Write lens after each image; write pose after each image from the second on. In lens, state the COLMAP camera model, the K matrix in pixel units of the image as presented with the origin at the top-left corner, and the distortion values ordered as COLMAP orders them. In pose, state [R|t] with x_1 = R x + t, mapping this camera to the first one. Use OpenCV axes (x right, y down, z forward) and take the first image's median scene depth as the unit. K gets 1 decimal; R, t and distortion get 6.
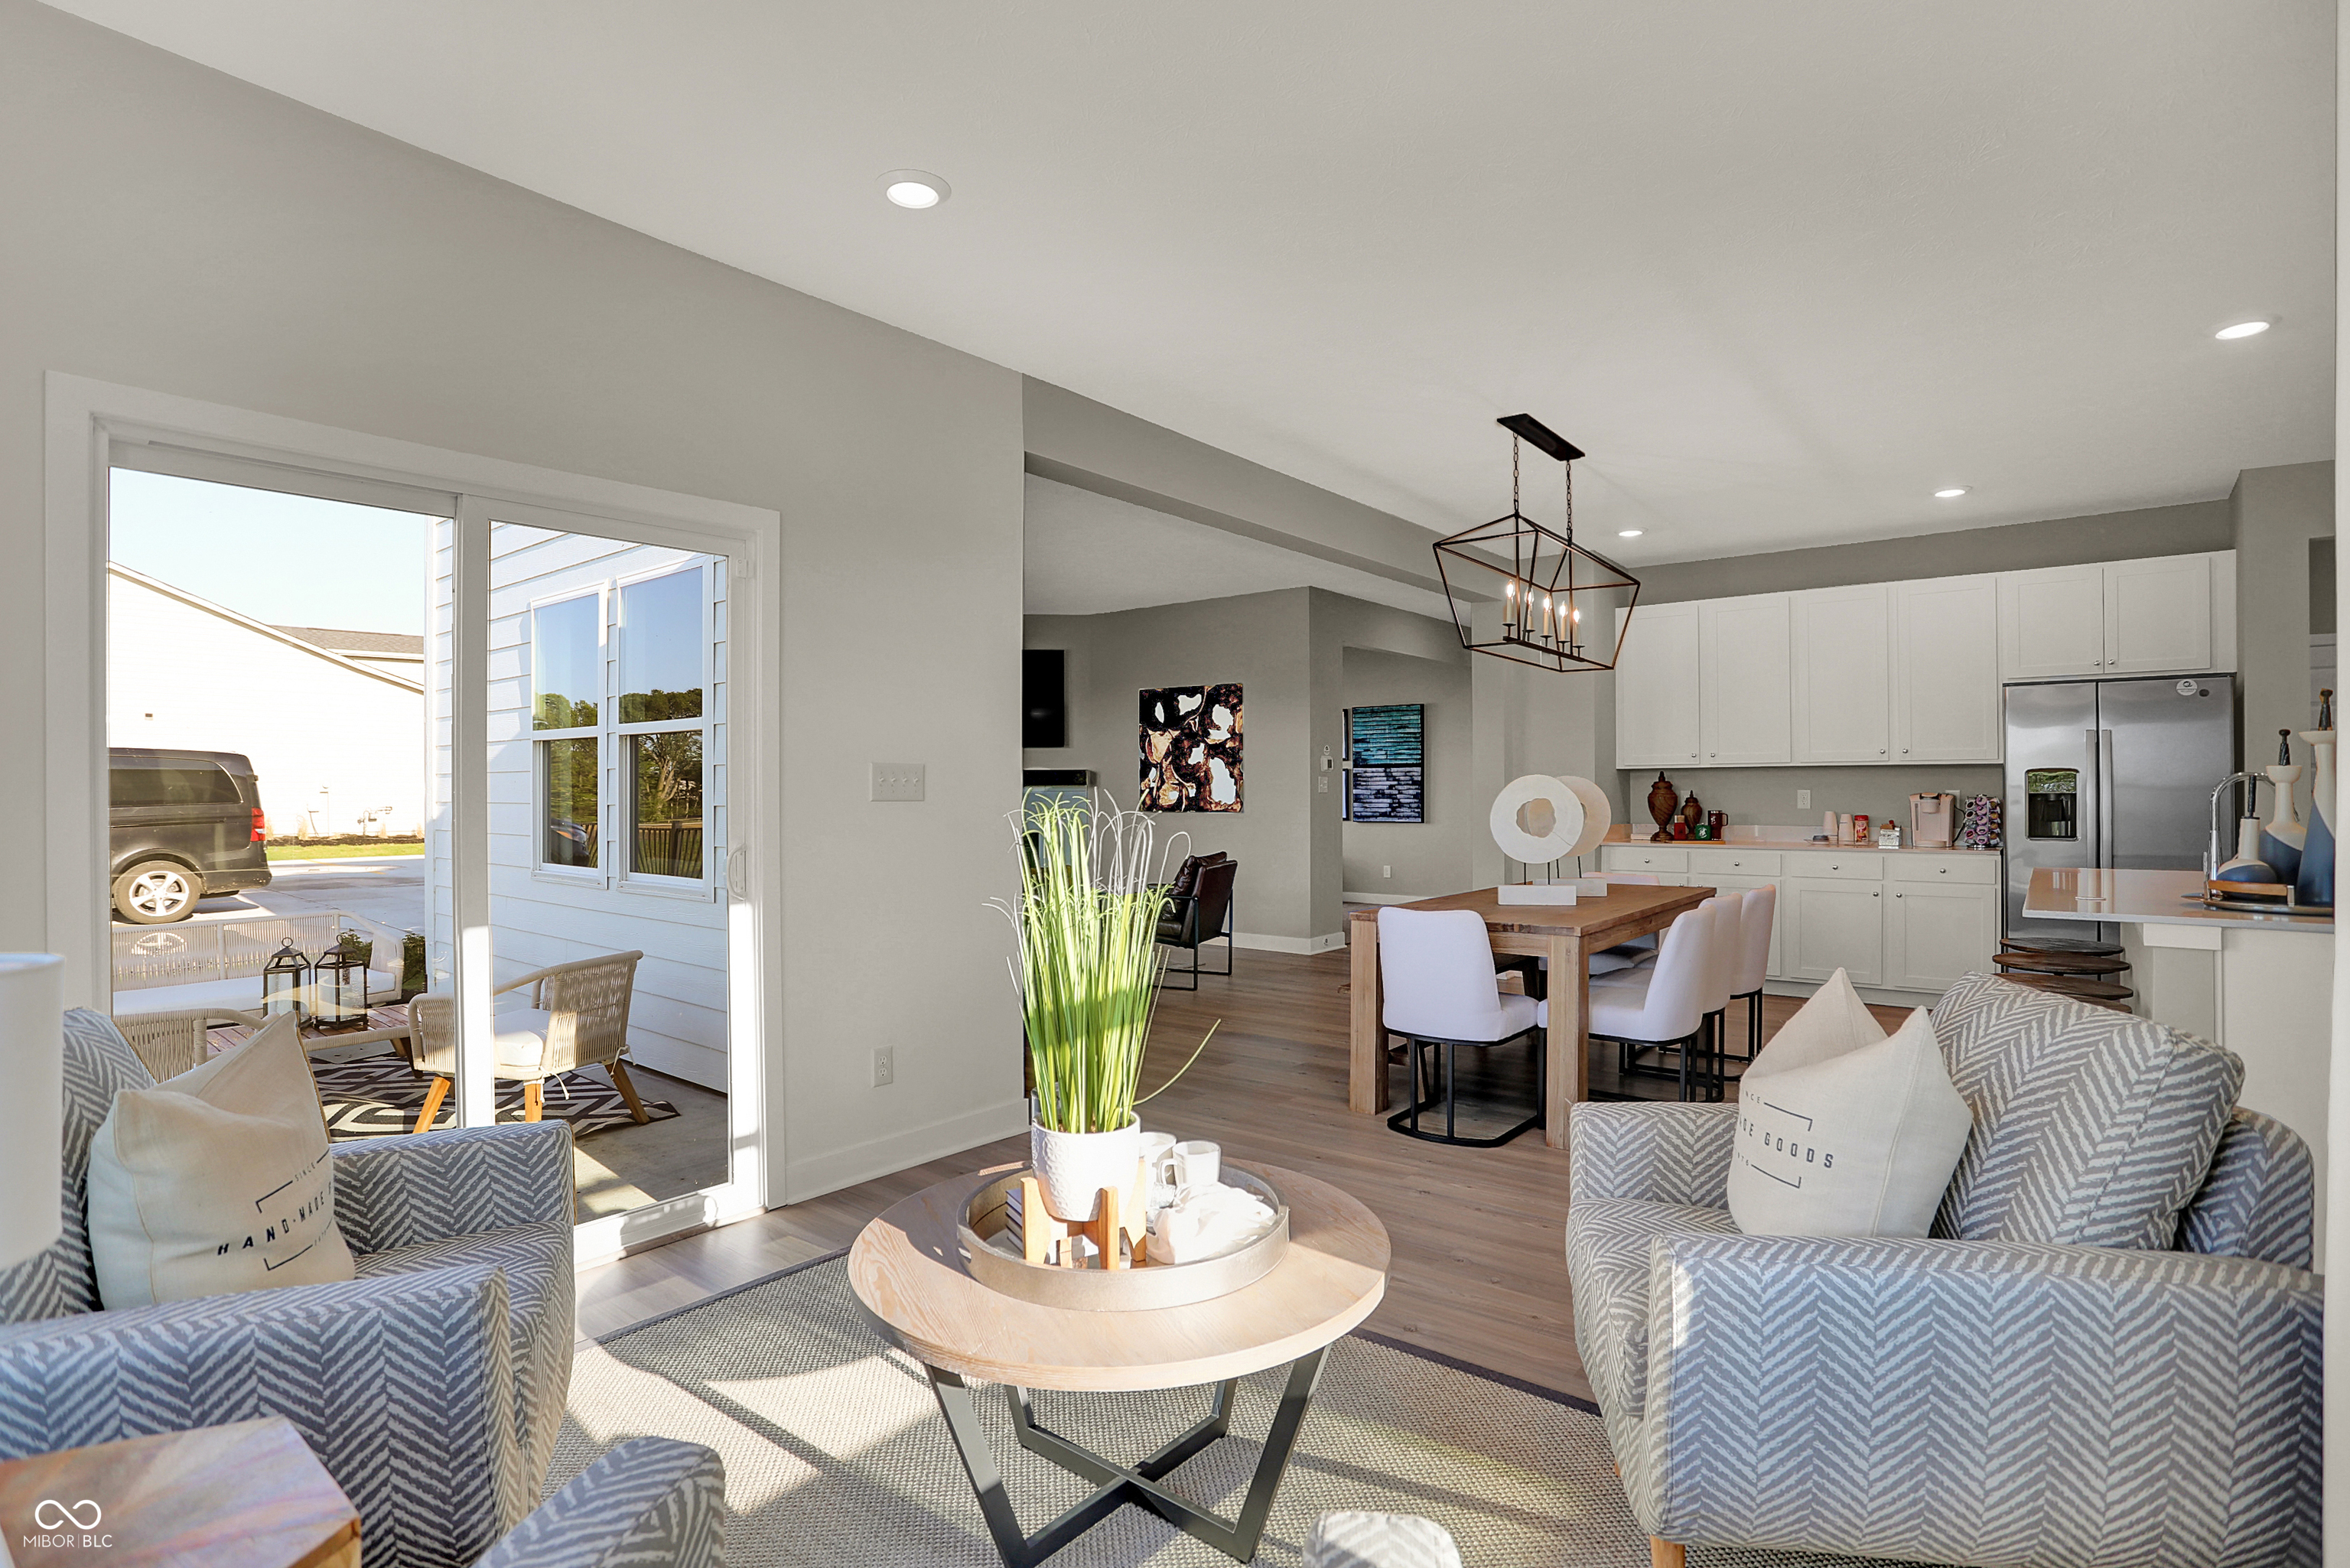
lens RADIAL K [[1146.0, 0, 1188.1], [0, 1146.0, 772.0], [0, 0, 1]] dist [-0.070350, 0.028000]
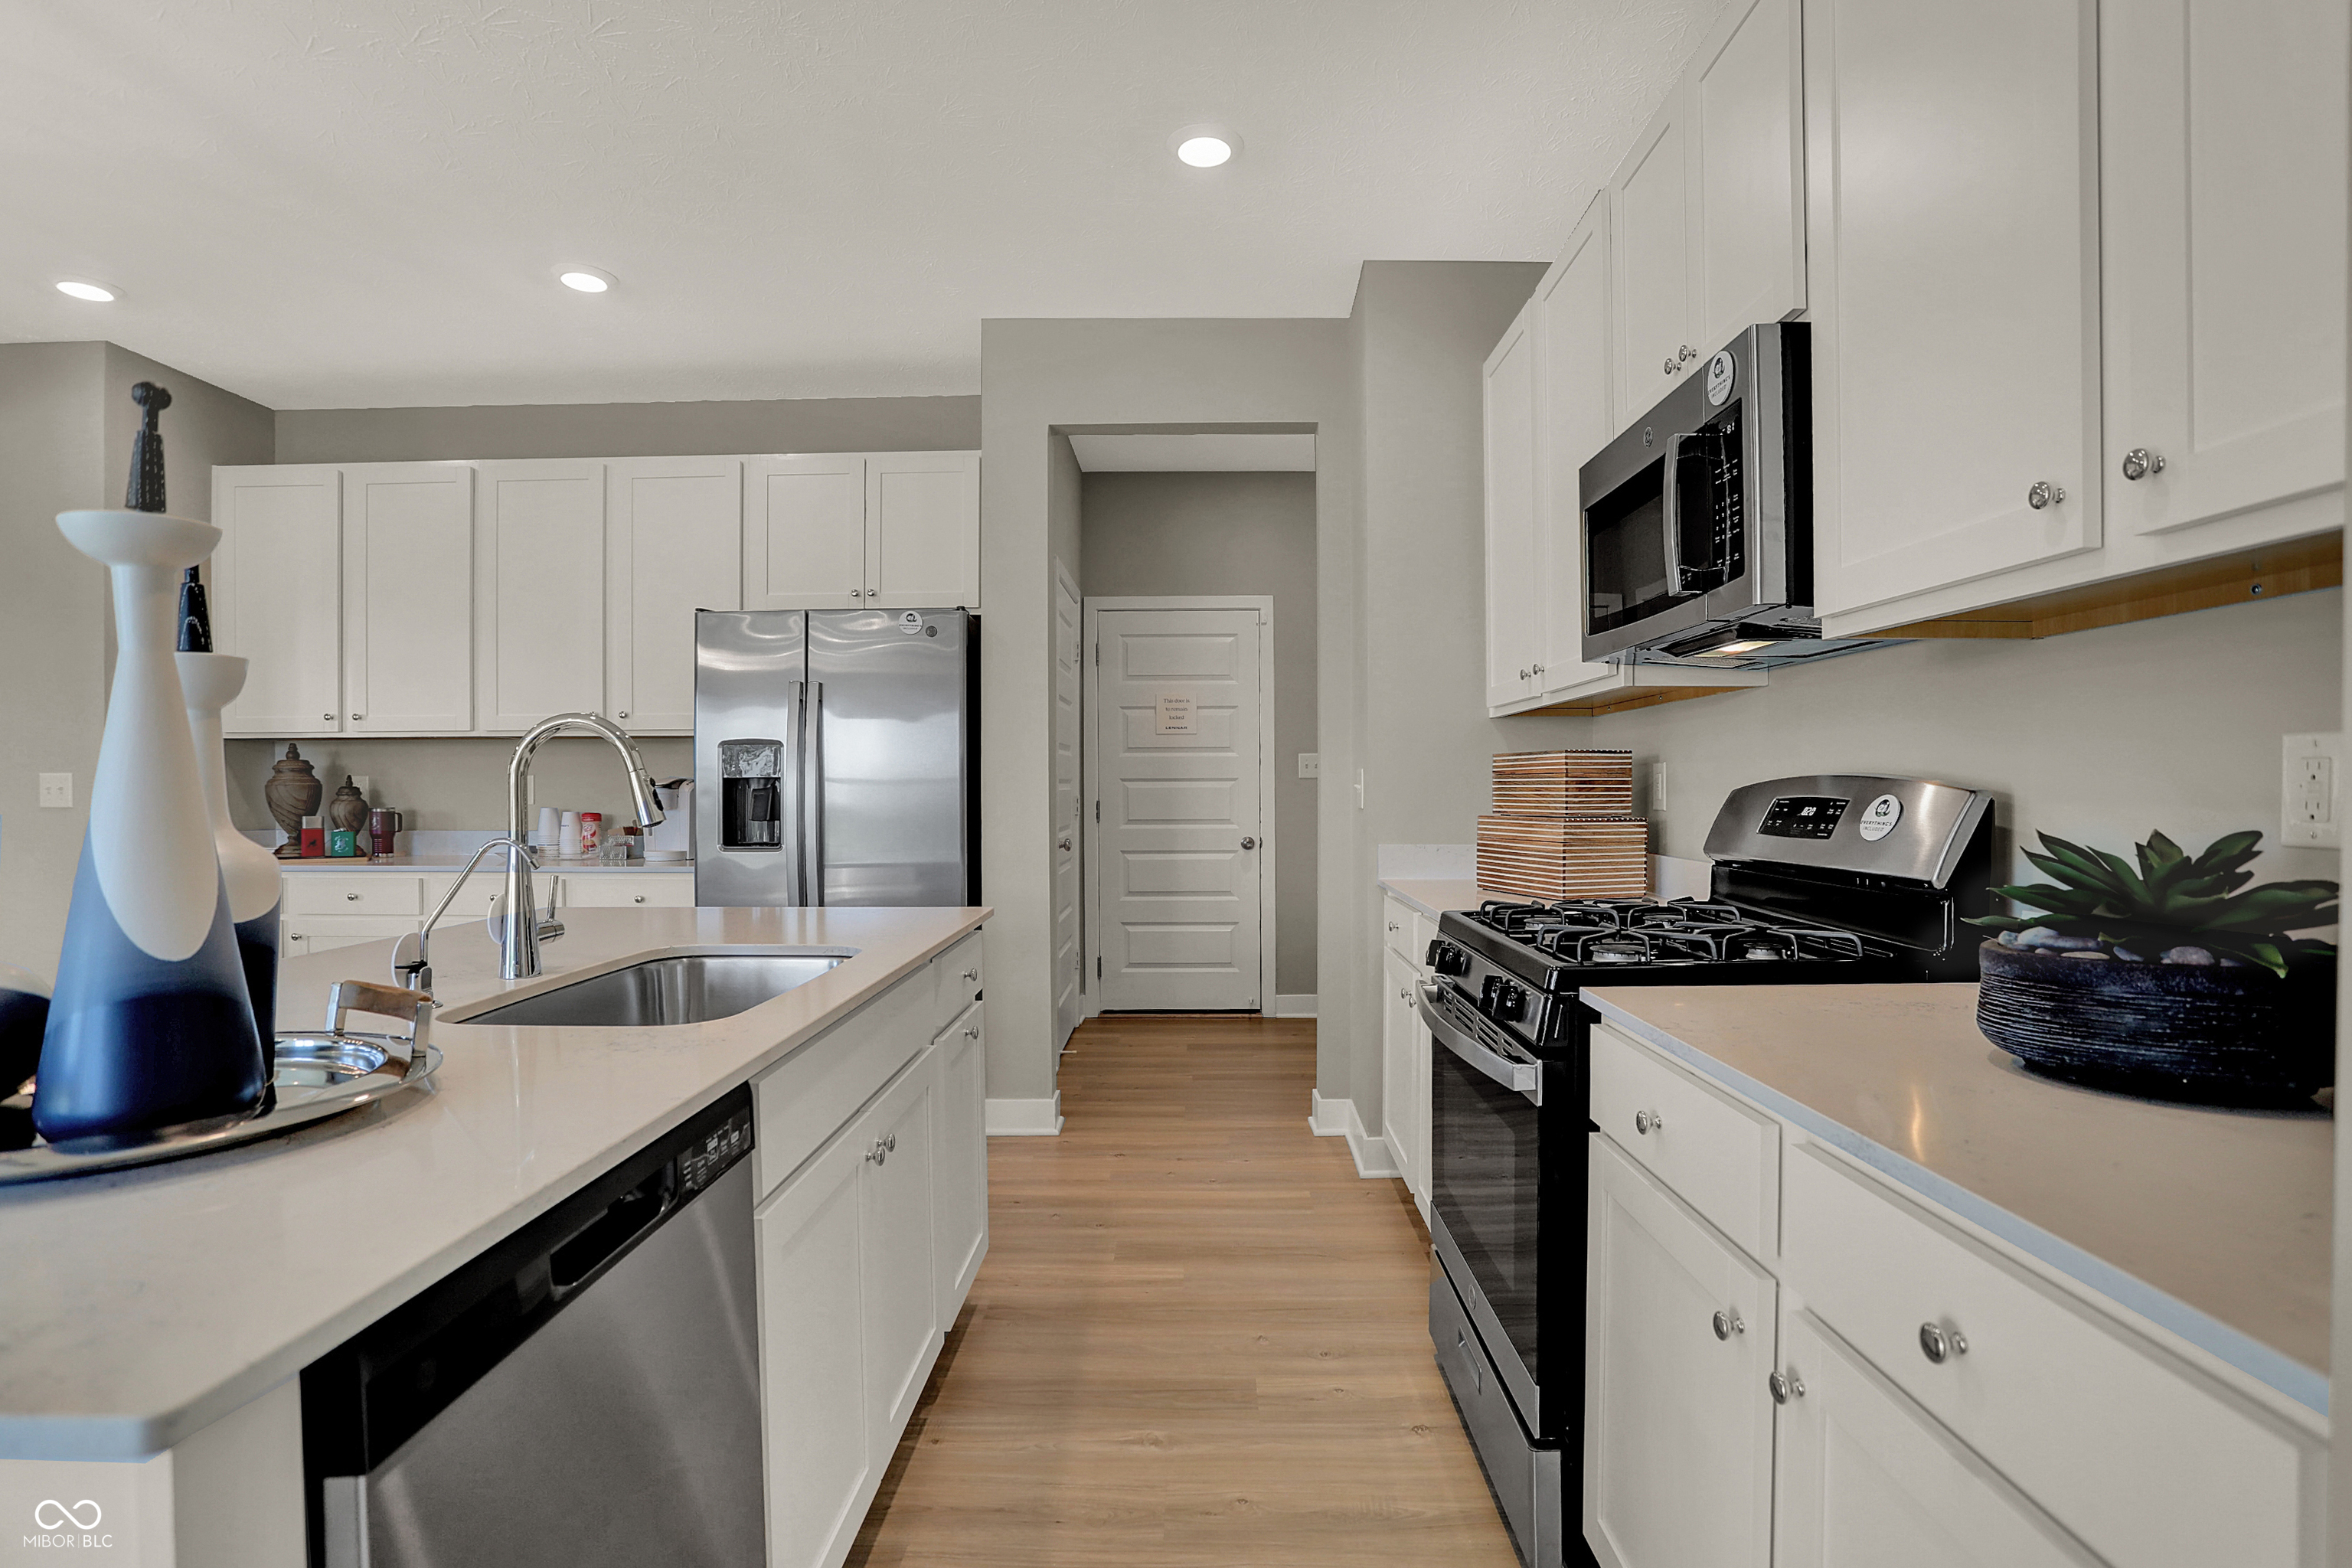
lens RADIAL K [[1152.4, 0, 1201.3], [0, 1152.4, 797.4], [0, 0, 1]] dist [-0.078210, 0.029574]
pose [[0.789218, -0.004165, 0.614099, 0.438339], [-0.010476, 0.999740, 0.020244, 0.011158], [-0.614024, -0.022410, 0.788969, 0.235909]]
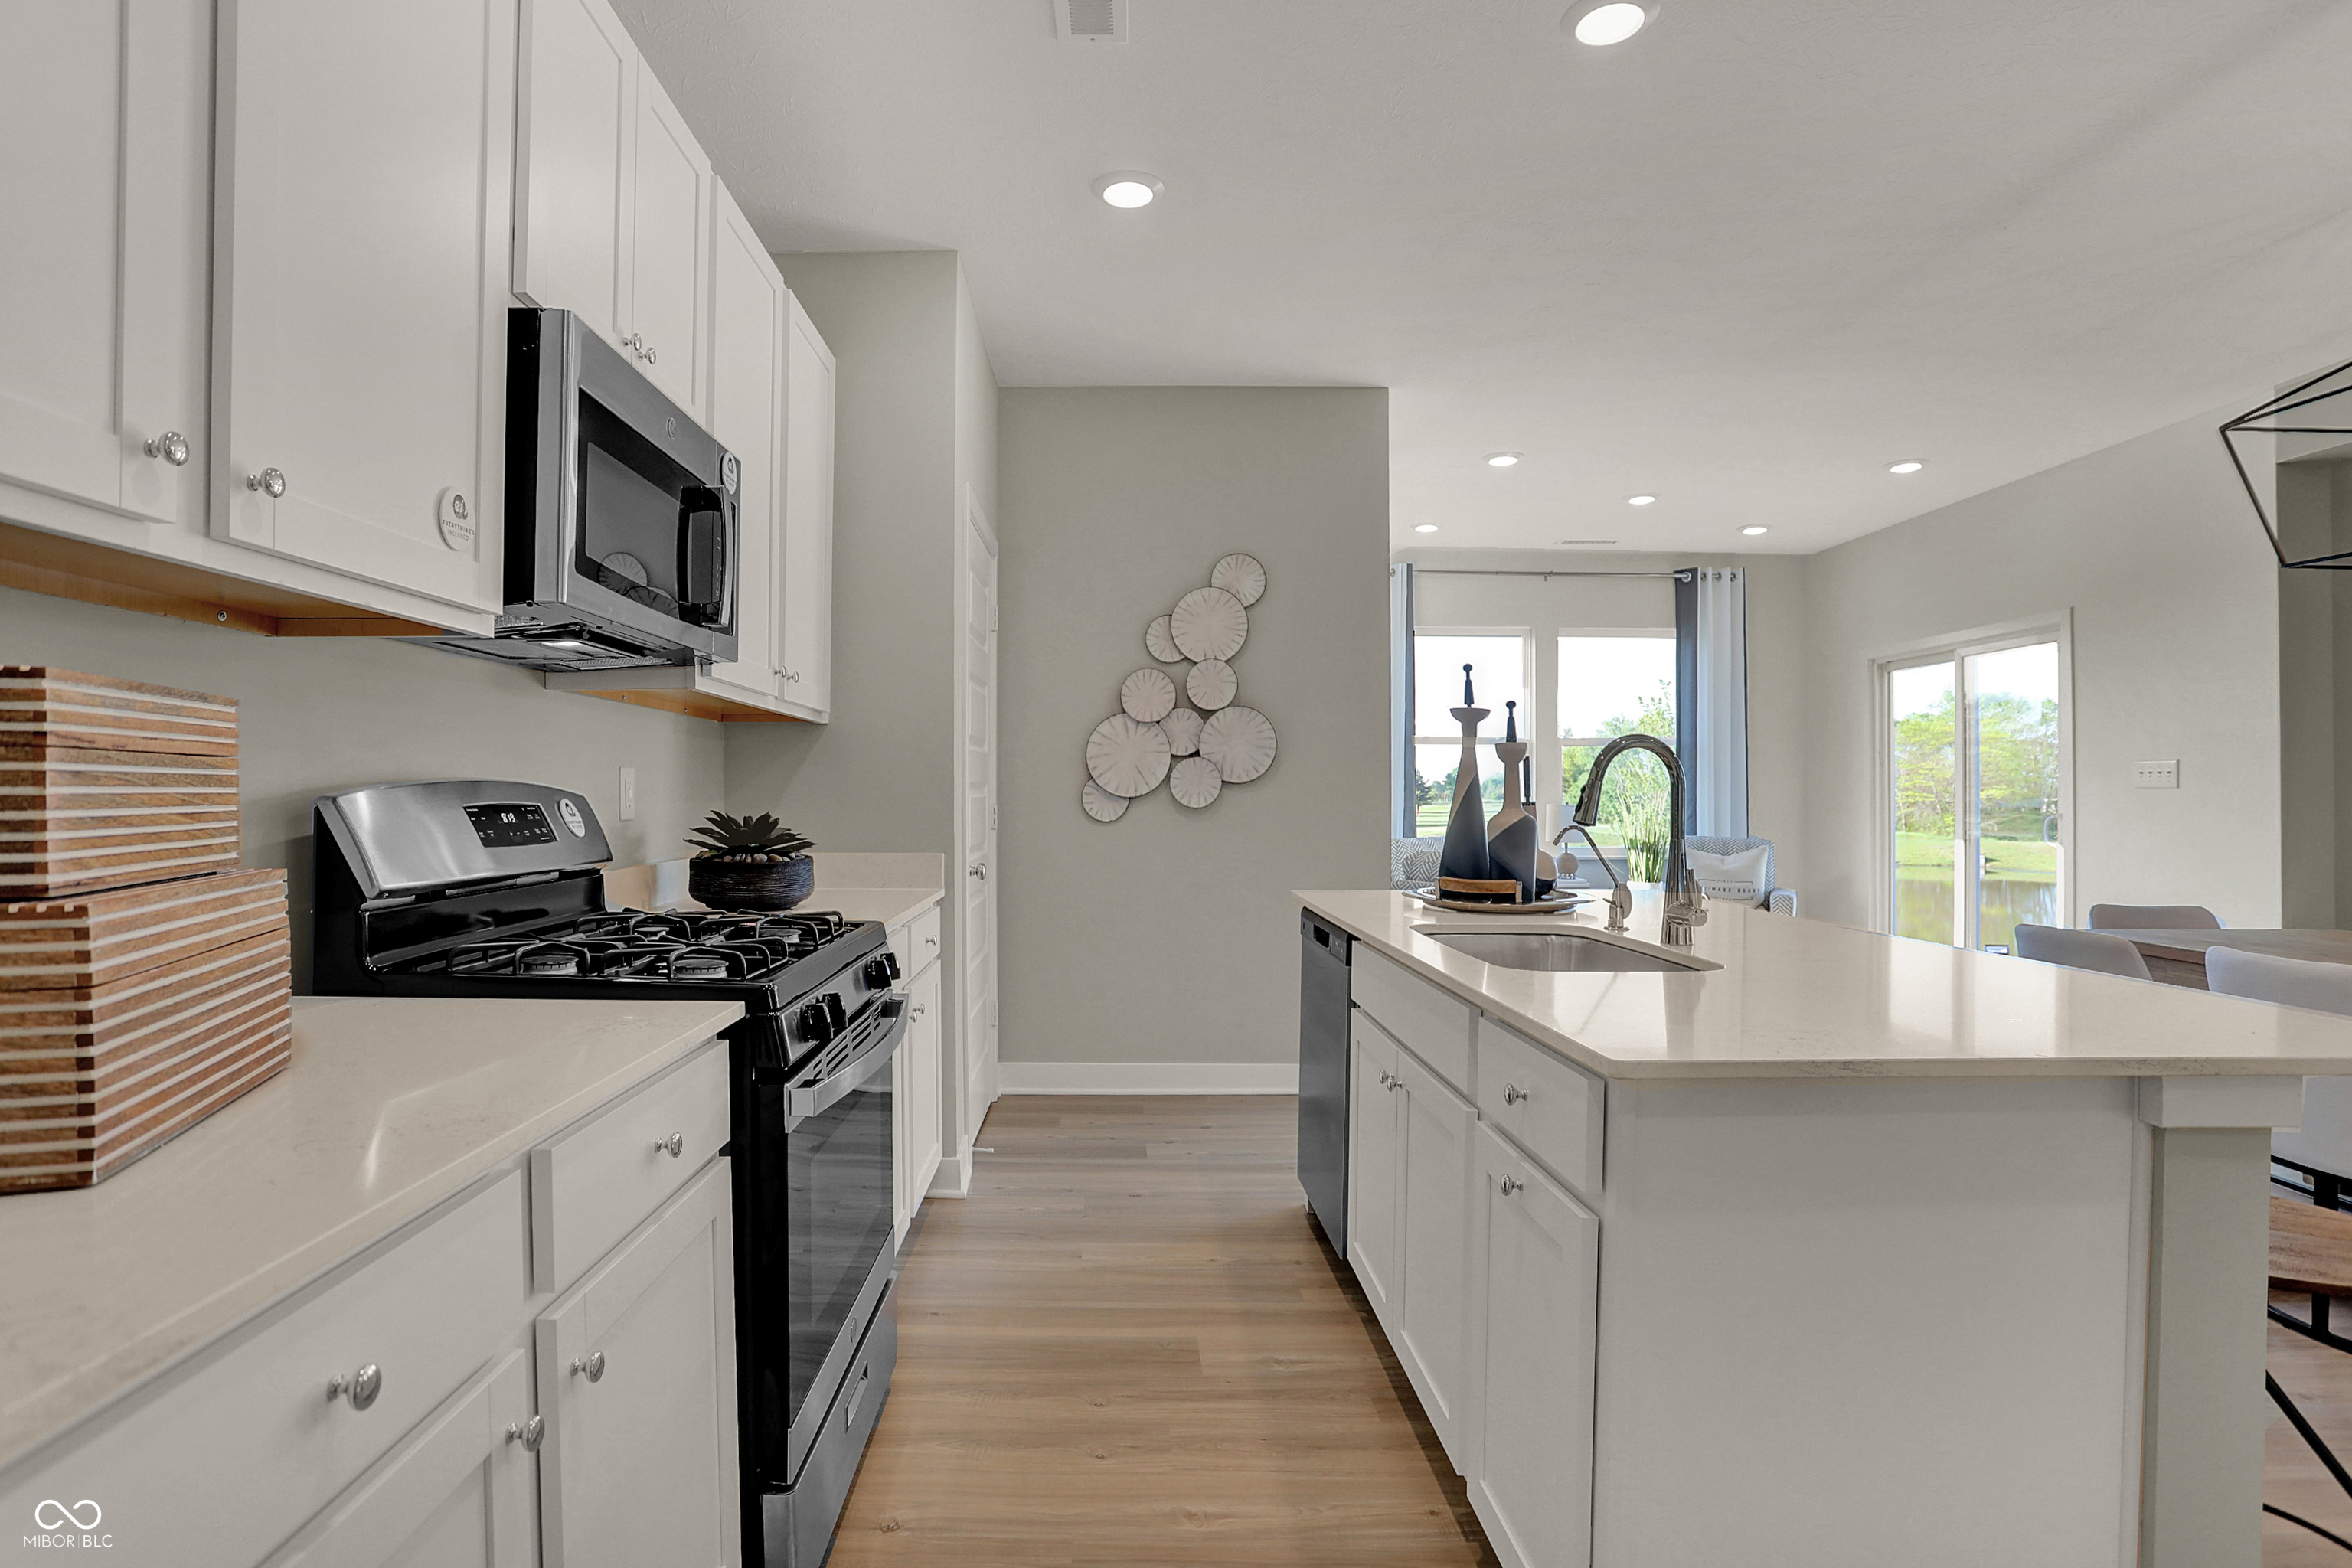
lens RADIAL K [[1186.6, 0, 1114.7], [0, 1186.6, 803.4], [0, 0, 1]] dist [-0.082649, 0.021844]
pose [[-0.791578, 0.005715, -0.611042, 0.755053], [0.009266, 0.999954, -0.002651, 0.016763], [0.610998, -0.007761, -0.791594, 0.635174]]
